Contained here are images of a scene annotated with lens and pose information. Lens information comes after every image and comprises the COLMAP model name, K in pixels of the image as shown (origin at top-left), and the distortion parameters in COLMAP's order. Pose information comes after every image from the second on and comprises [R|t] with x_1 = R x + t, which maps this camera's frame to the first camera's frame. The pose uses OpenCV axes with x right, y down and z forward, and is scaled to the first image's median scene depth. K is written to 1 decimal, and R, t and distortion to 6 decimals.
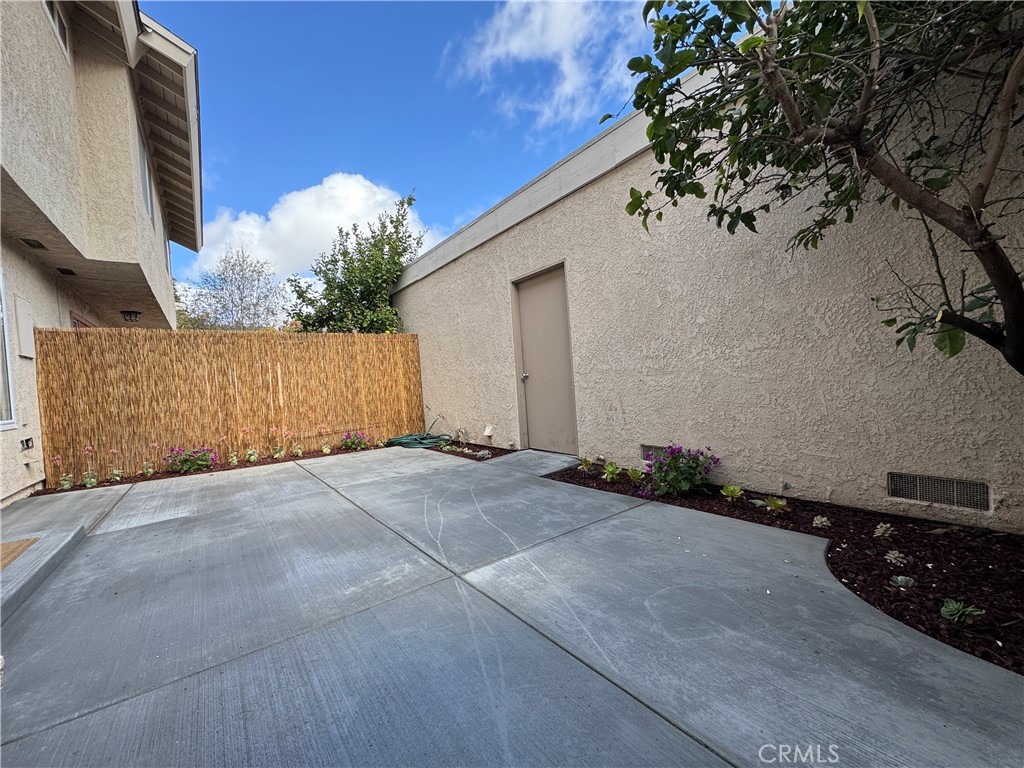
lens RADIAL K [[406.2, 0, 508.1], [0, 406.2, 387.7], [0, 0, 1]] dist [-0.003781, -0.000590]
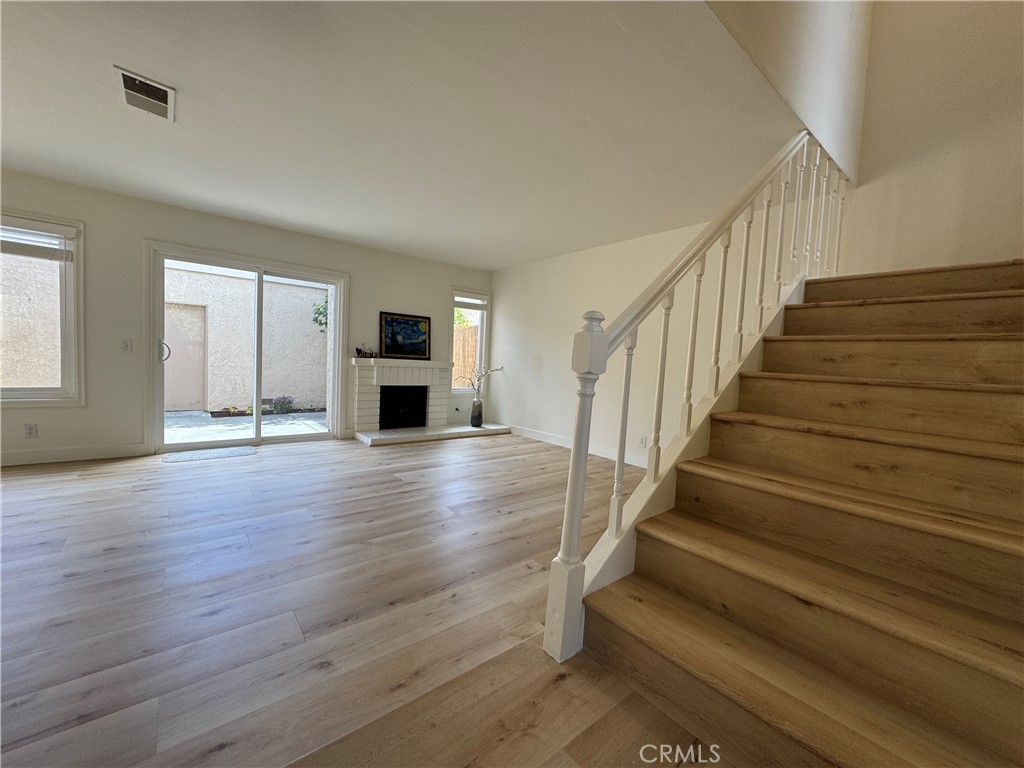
lens RADIAL K [[406.2, 0, 511.5], [0, 406.2, 383.3], [0, 0, 1]] dist [-0.003781, -0.000590]
pose [[-0.053412, 0.009188, 0.998530, -1.697291], [-0.021370, 0.999718, -0.010342, 0.033522], [-0.998344, -0.021891, -0.053201, -0.295378]]
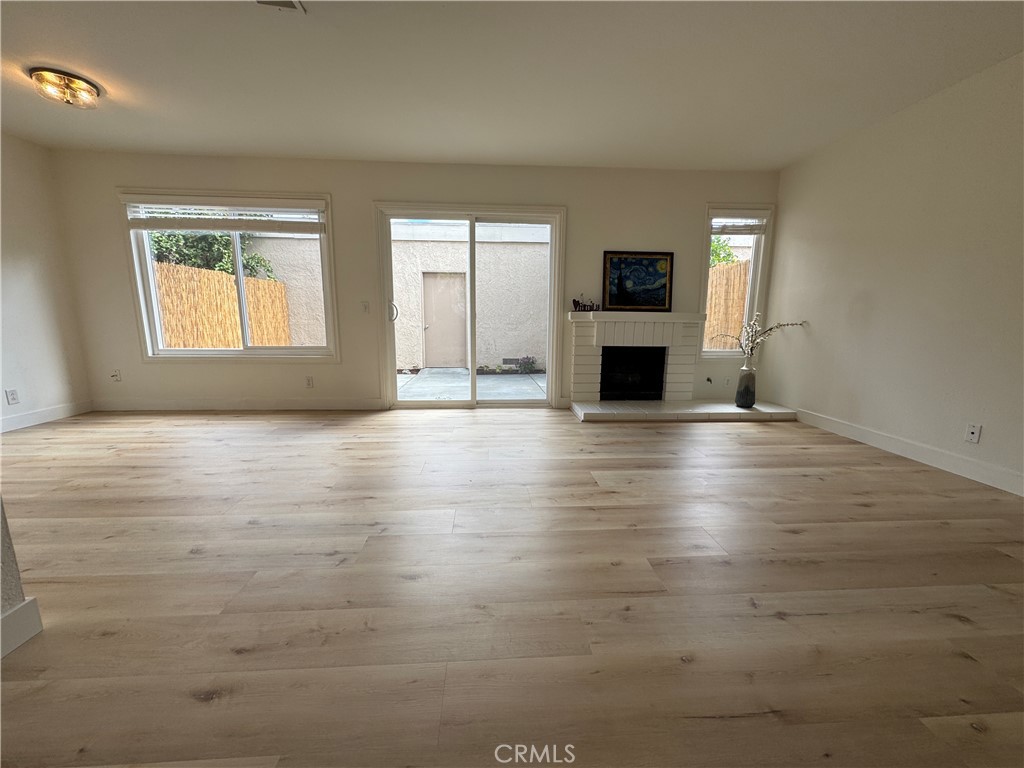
lens RADIAL K [[406.2, 0, 512.3], [0, 406.2, 382.6], [0, 0, 1]] dist [-0.003781, -0.000590]
pose [[0.538477, -0.068217, 0.839874, -1.408372], [-0.025818, 0.994914, 0.097363, 0.034006], [-0.842244, -0.074112, 0.533977, -0.311242]]
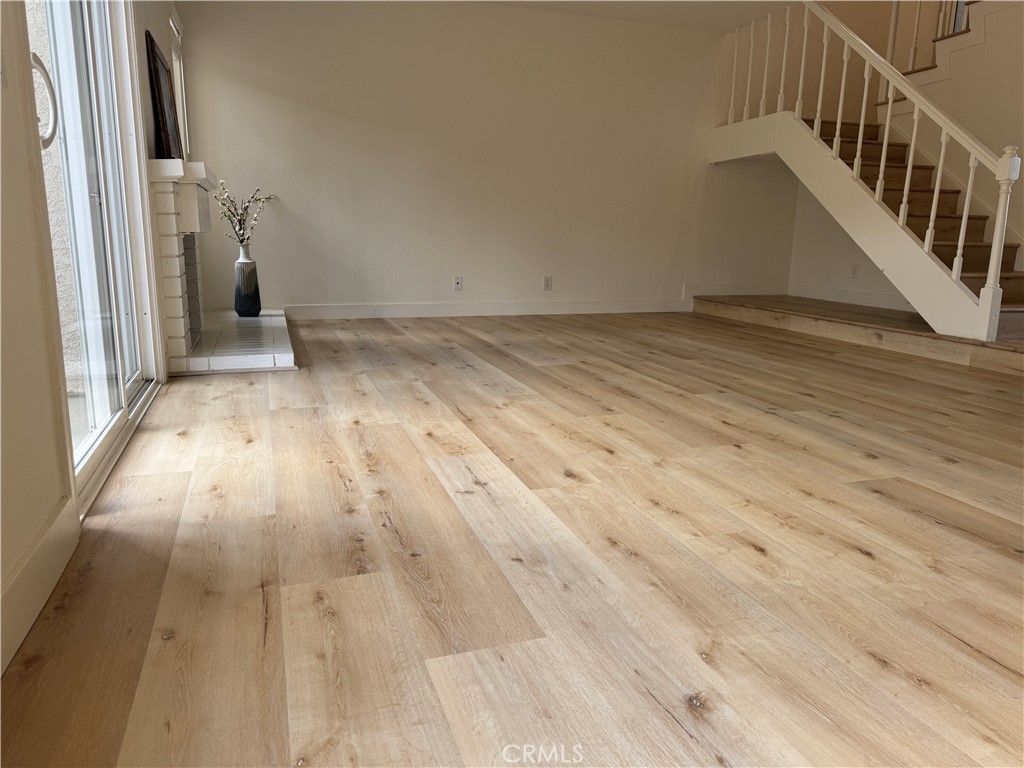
lens RADIAL K [[718.3, 0, 508.2], [0, 718.3, 381.6], [0, 0, 1]] dist [0.048637, -0.053949]
pose [[-0.951372, -0.016484, 0.307603, -1.112864], [0.049334, 0.977525, 0.204968, 0.049004], [-0.304068, 0.210176, -0.929176, 0.715048]]
